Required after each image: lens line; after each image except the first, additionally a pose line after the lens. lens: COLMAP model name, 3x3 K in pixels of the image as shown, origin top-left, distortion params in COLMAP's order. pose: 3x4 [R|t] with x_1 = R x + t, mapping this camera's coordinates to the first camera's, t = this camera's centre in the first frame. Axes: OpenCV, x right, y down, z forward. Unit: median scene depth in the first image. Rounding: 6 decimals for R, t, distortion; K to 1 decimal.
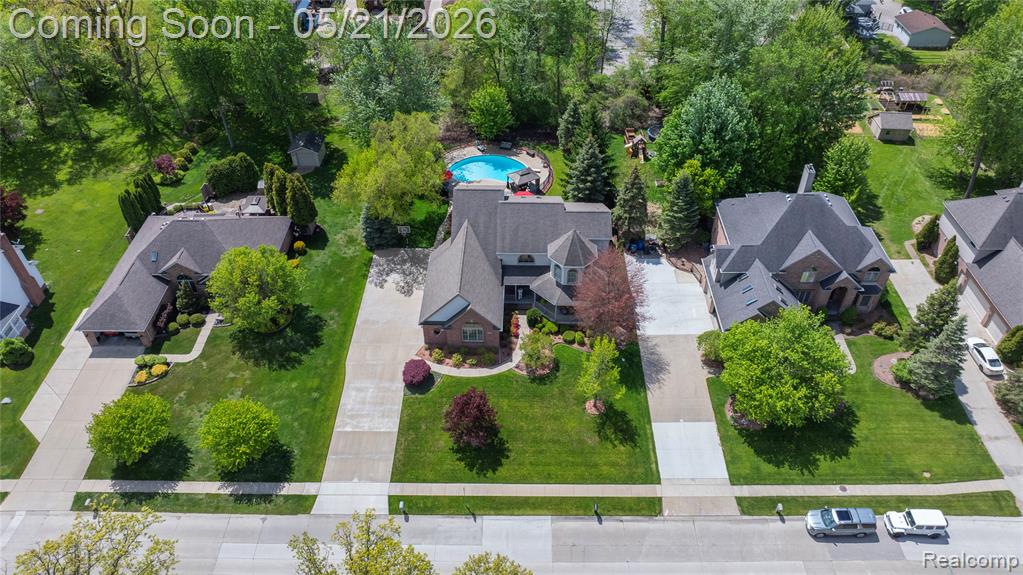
lens RADIAL K [[707.2, 0, 513.3], [0, 707.2, 287.7], [0, 0, 1]] dist [-0.012837, -0.003726]
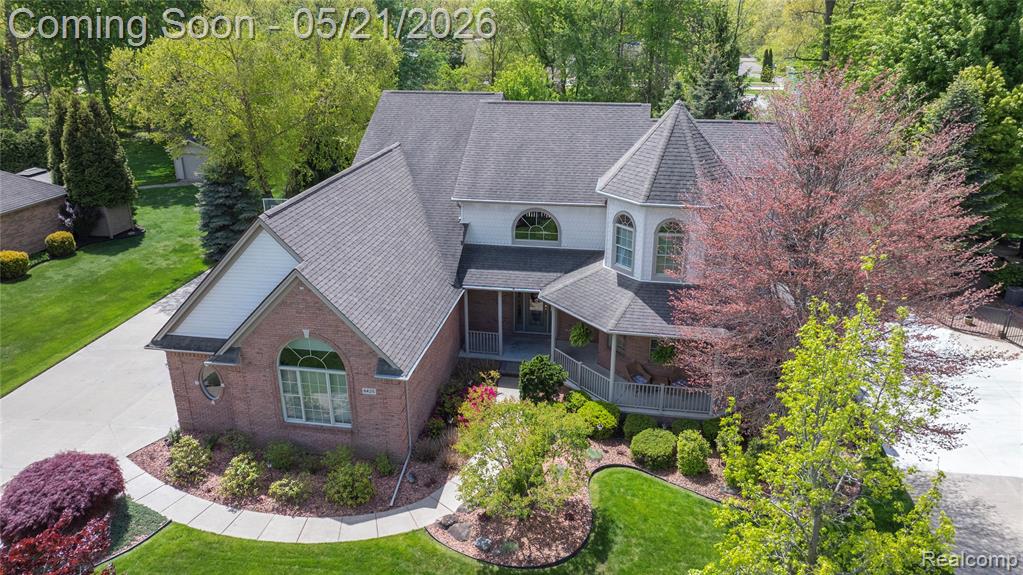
lens RADIAL K [[707.2, 0, 507.7], [0, 707.2, 287.0], [0, 0, 1]] dist [-0.012837, -0.003726]
pose [[0.987392, 0.051311, -0.149745, 0.060218], [-0.103662, 0.924534, -0.366730, 0.120406], [0.119627, 0.377630, 0.918197, 0.710372]]
